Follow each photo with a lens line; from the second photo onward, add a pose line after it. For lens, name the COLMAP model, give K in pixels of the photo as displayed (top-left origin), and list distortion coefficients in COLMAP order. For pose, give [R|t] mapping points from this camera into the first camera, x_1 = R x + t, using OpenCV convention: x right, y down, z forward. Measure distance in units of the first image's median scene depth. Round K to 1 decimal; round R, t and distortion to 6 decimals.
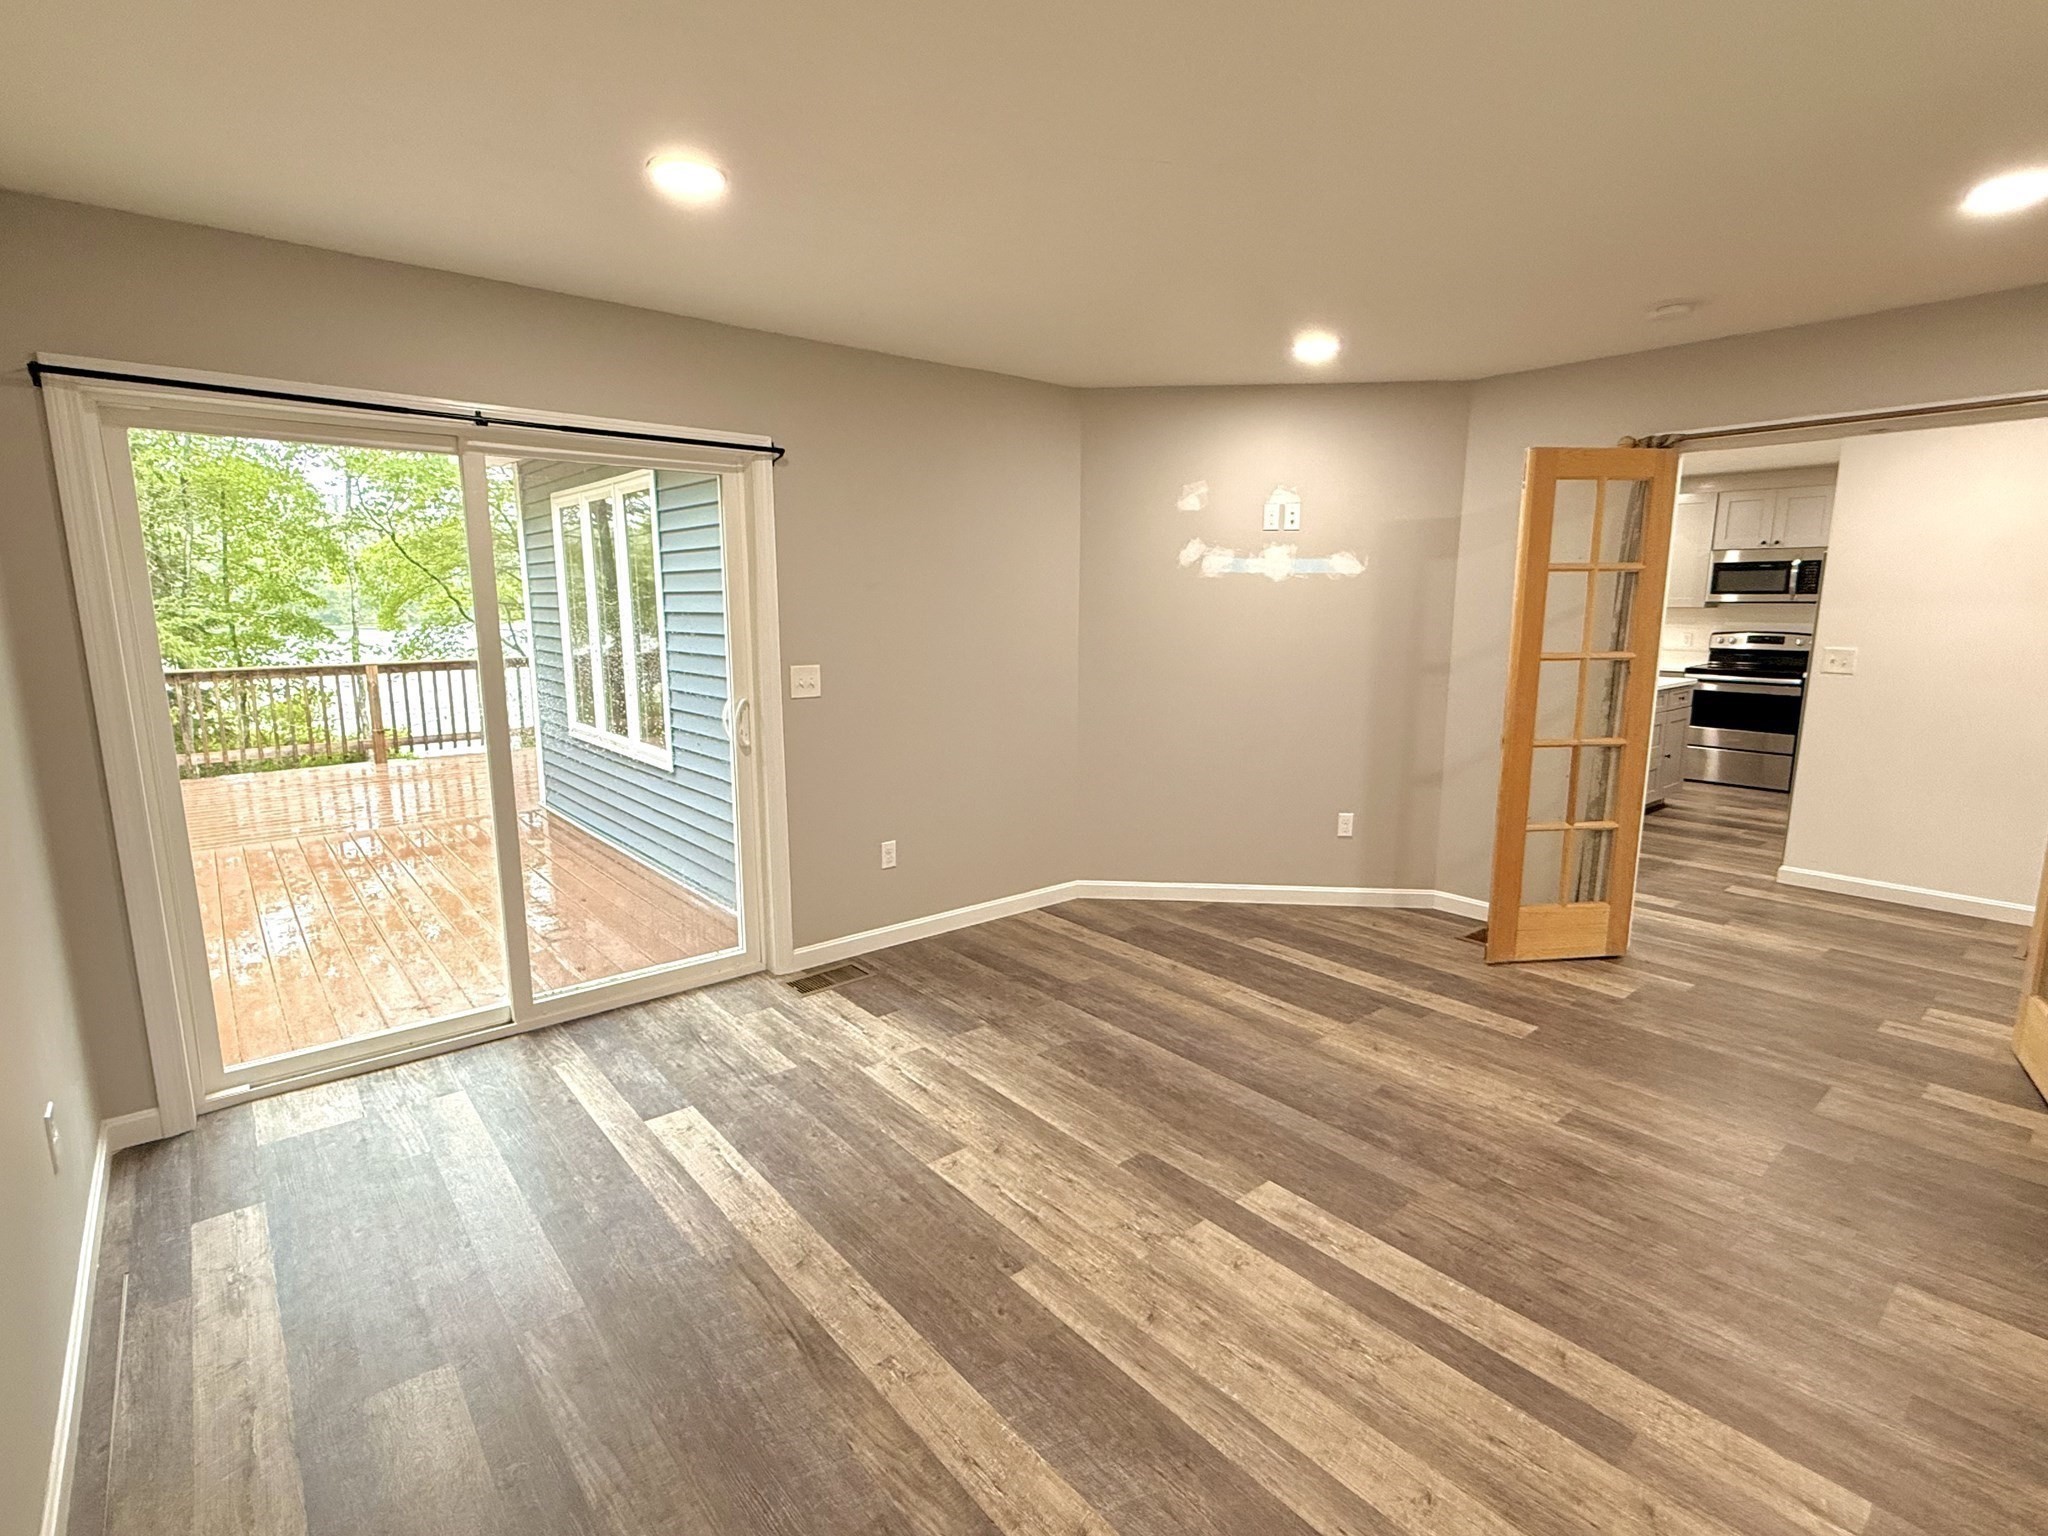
lens RADIAL K [[985.8, 0, 1026.7], [0, 985.8, 766.9], [0, 0, 1]] dist [-0.001926, 0.000505]
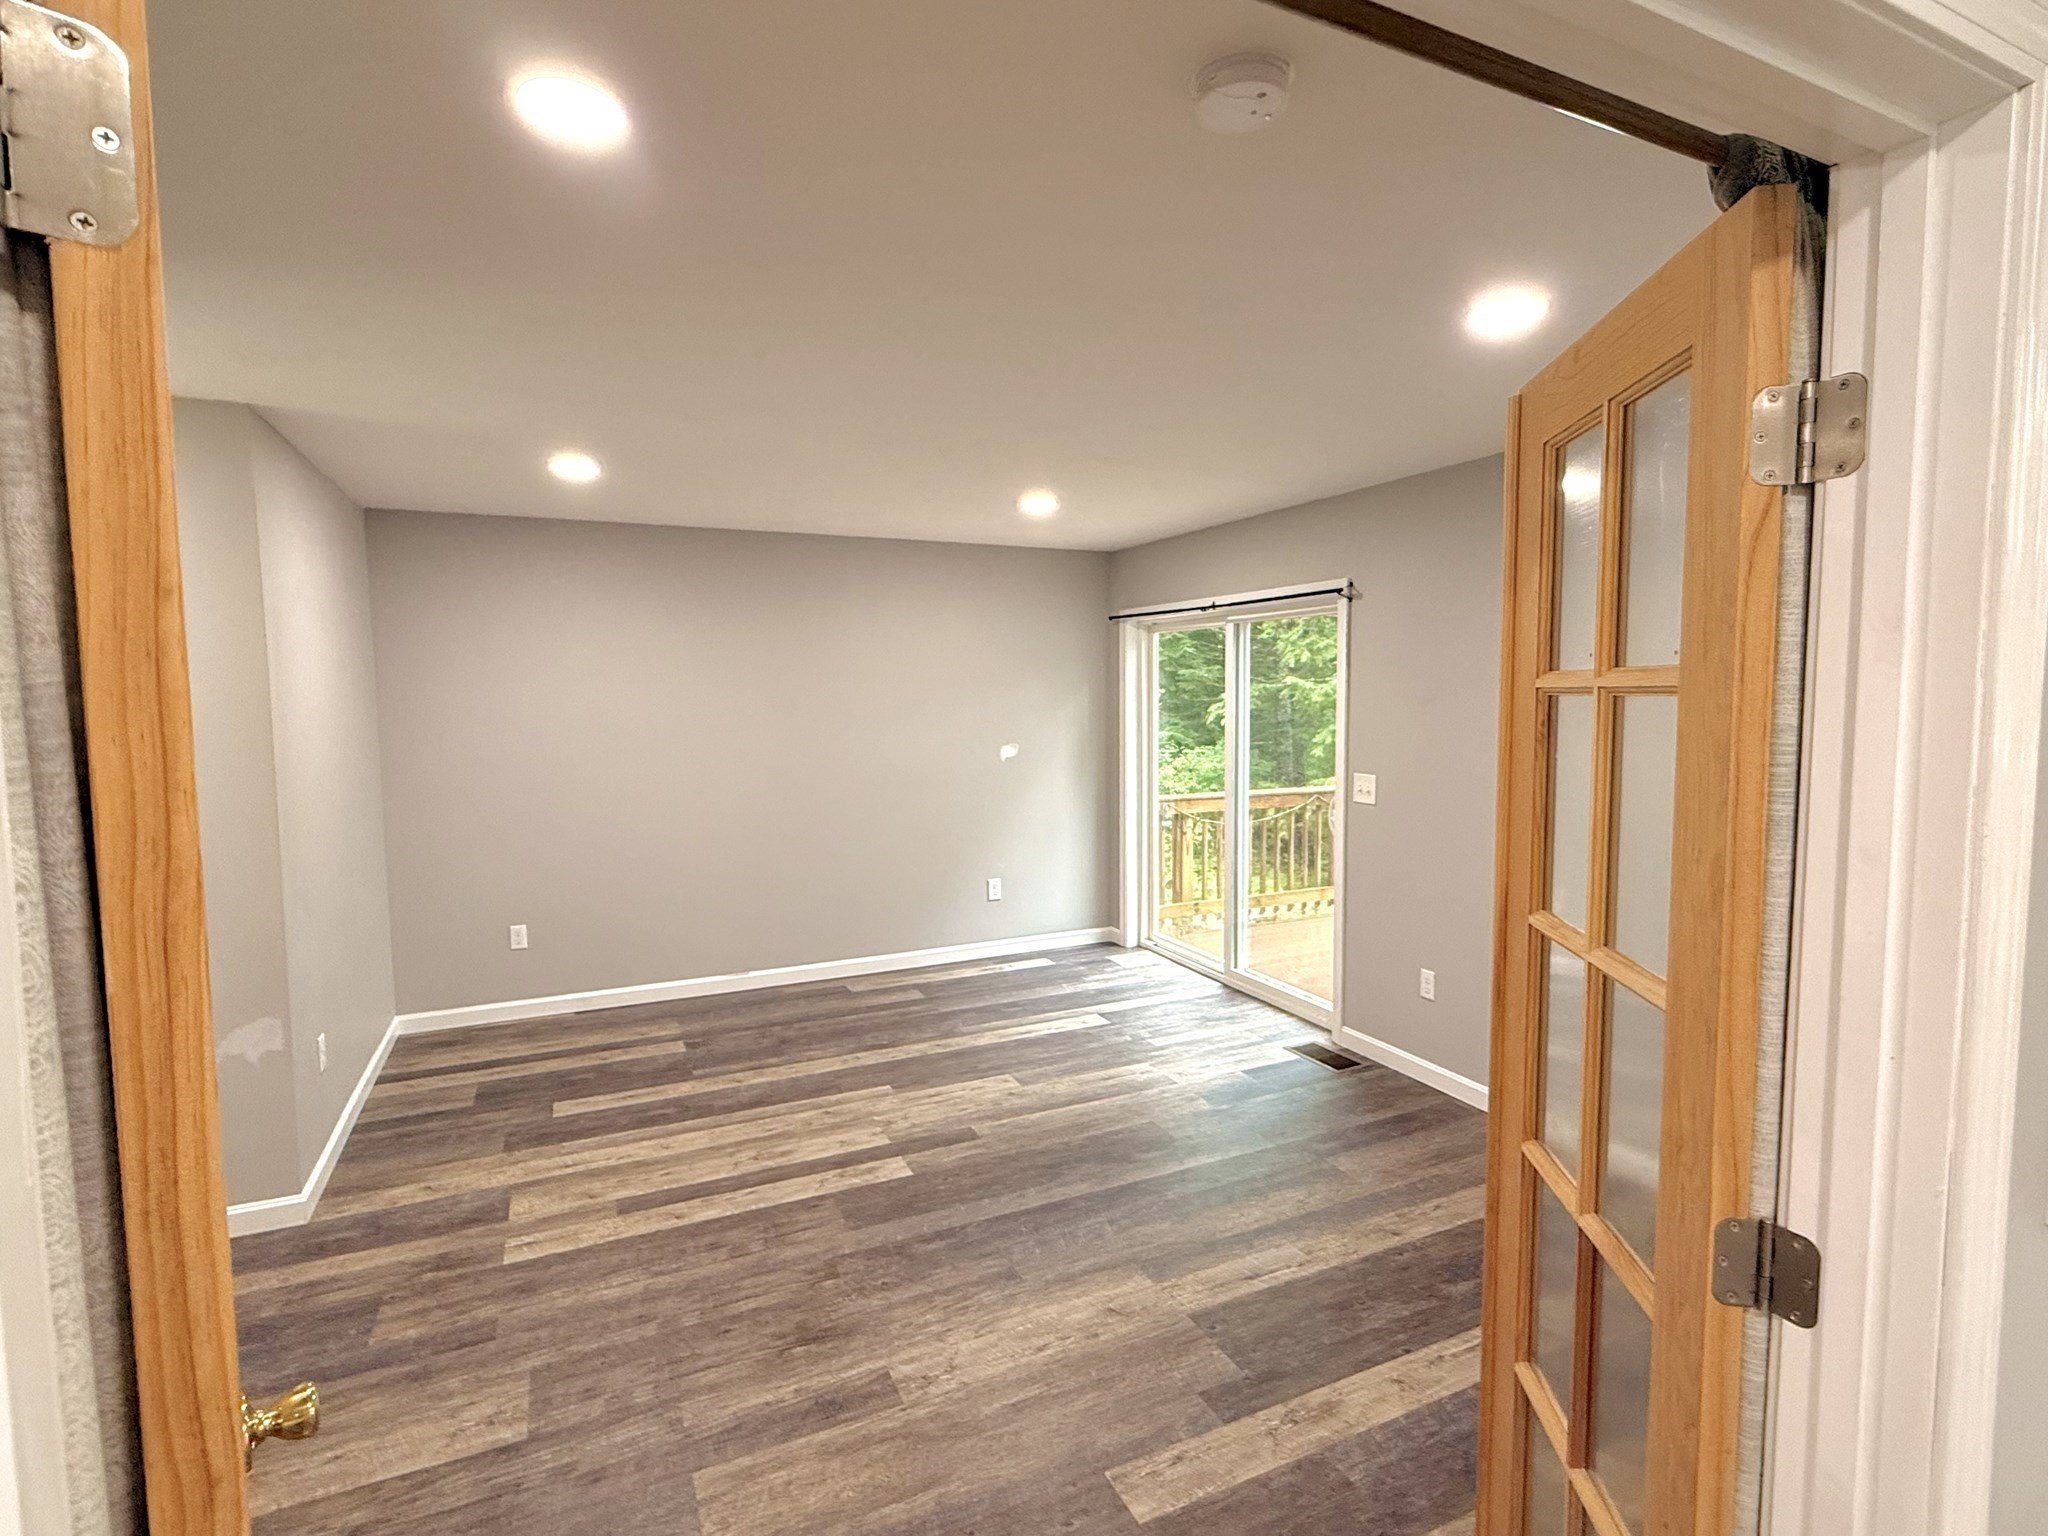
lens RADIAL K [[985.8, 0, 1017.6], [0, 985.8, 757.9], [0, 0, 1]] dist [-0.001926, 0.000505]
pose [[-0.266966, 0.070316, -0.961137, 1.491858], [-0.155114, 0.981196, 0.114868, -0.297939], [0.951141, 0.179751, -0.251039, 1.436178]]
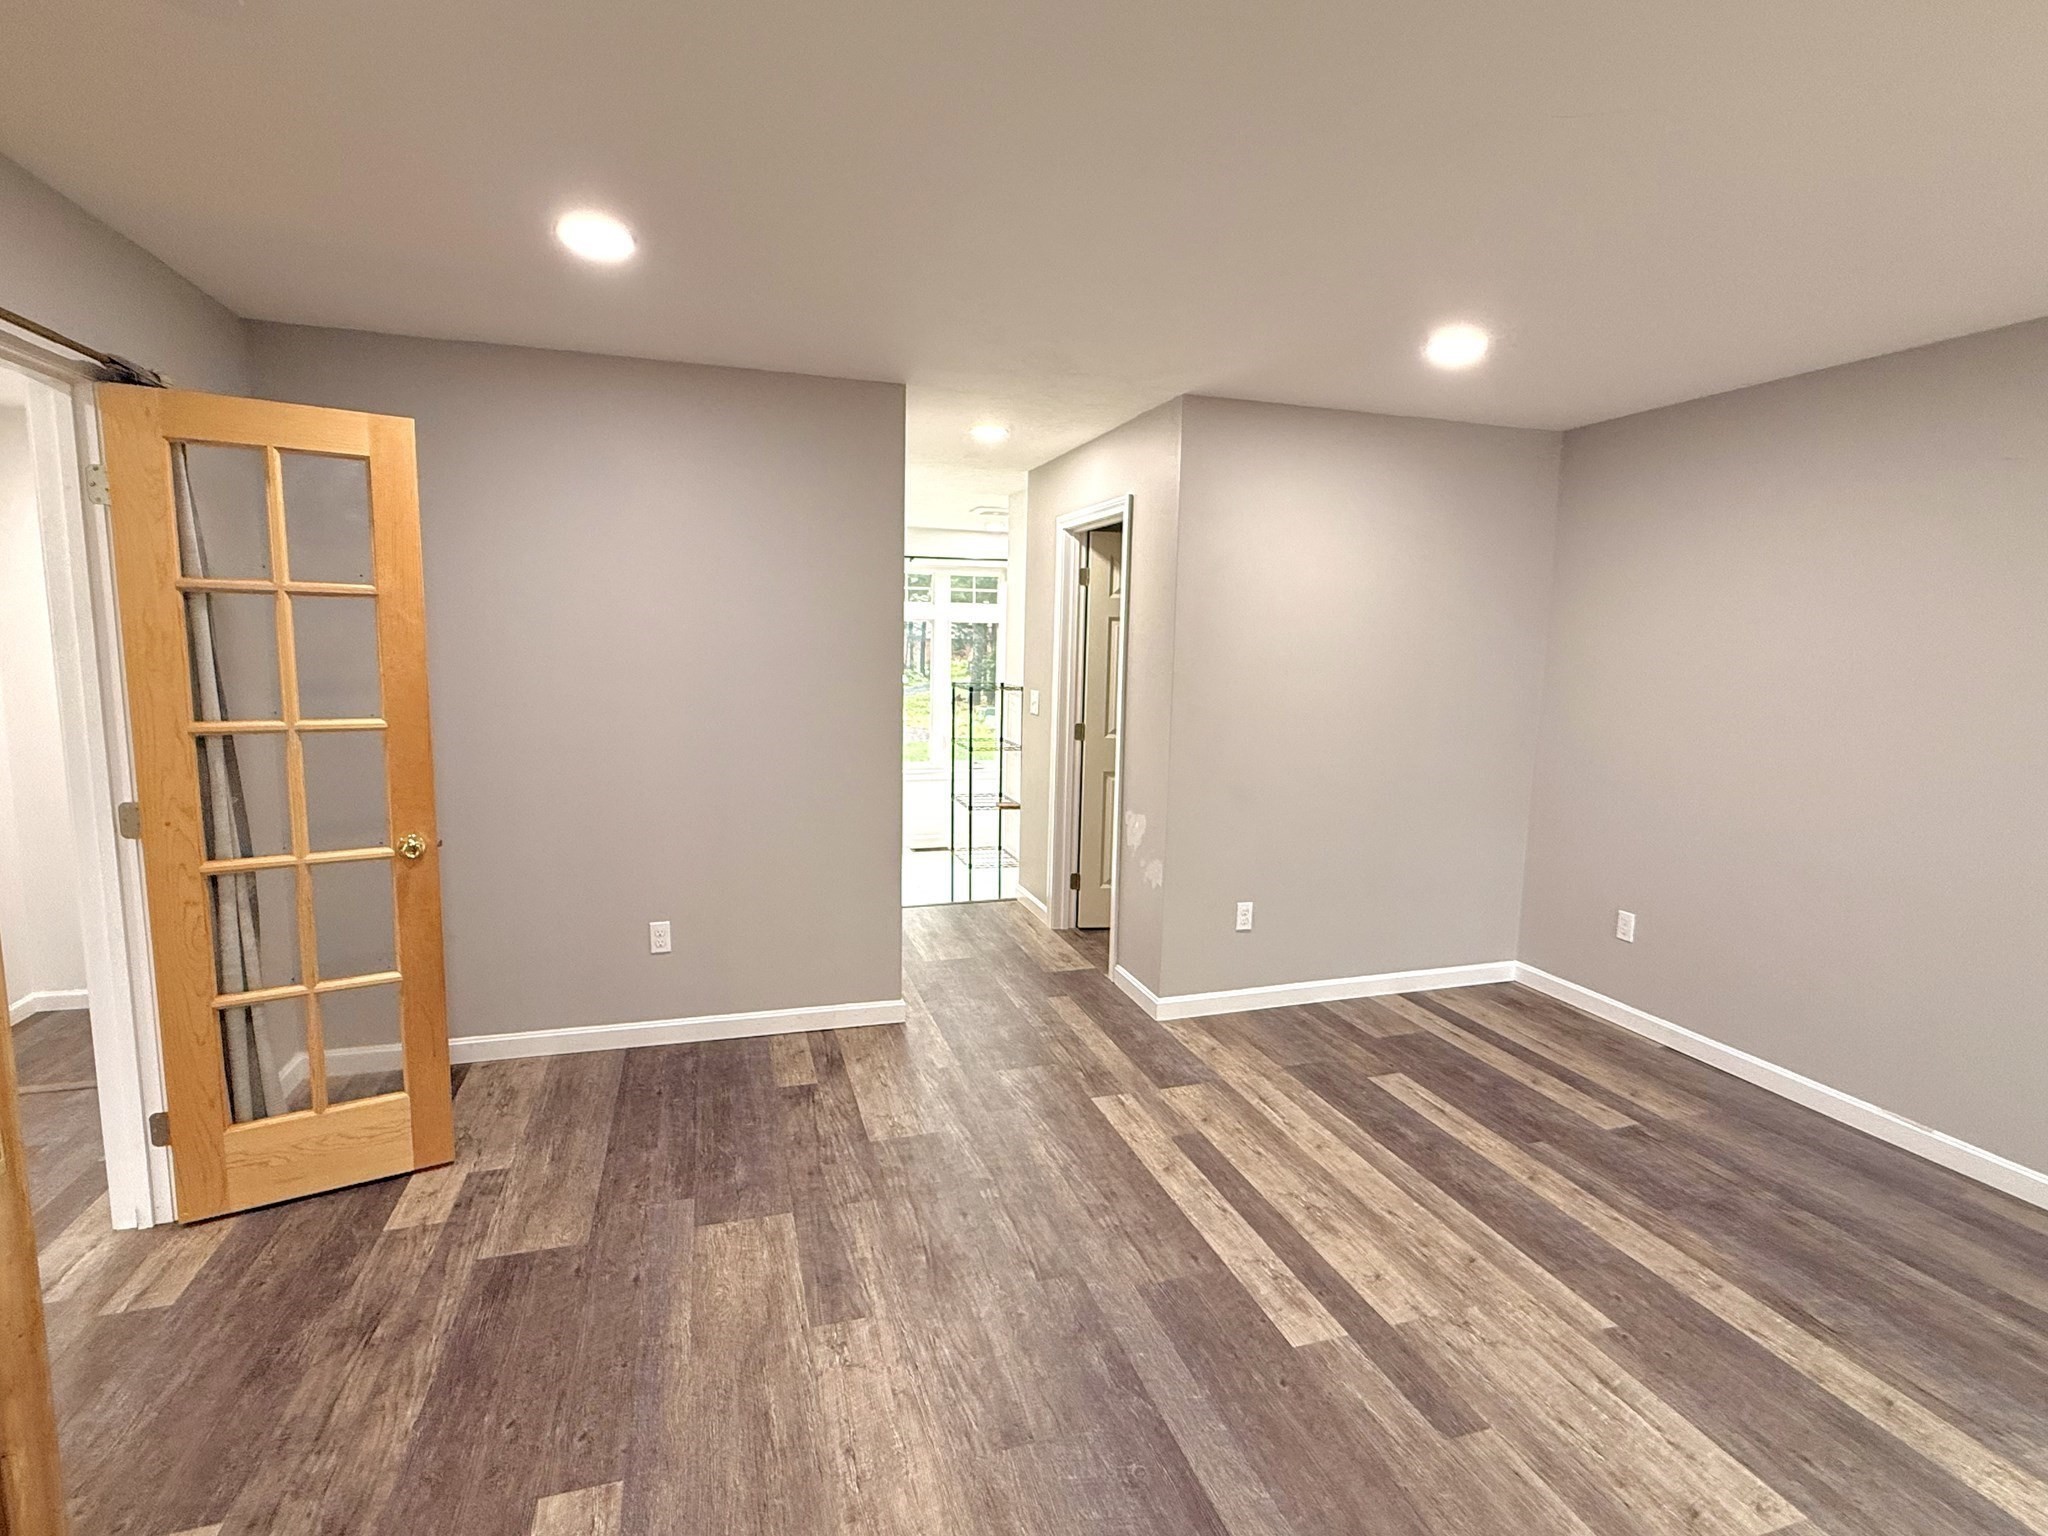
lens RADIAL K [[985.8, 0, 1023.6], [0, 985.8, 775.2], [0, 0, 1]] dist [-0.001926, 0.000505]
pose [[-0.922895, -0.067246, 0.379135, 0.183547], [0.049370, 0.955840, 0.289710, -0.318242], [-0.381875, 0.286090, -0.878820, 1.788082]]
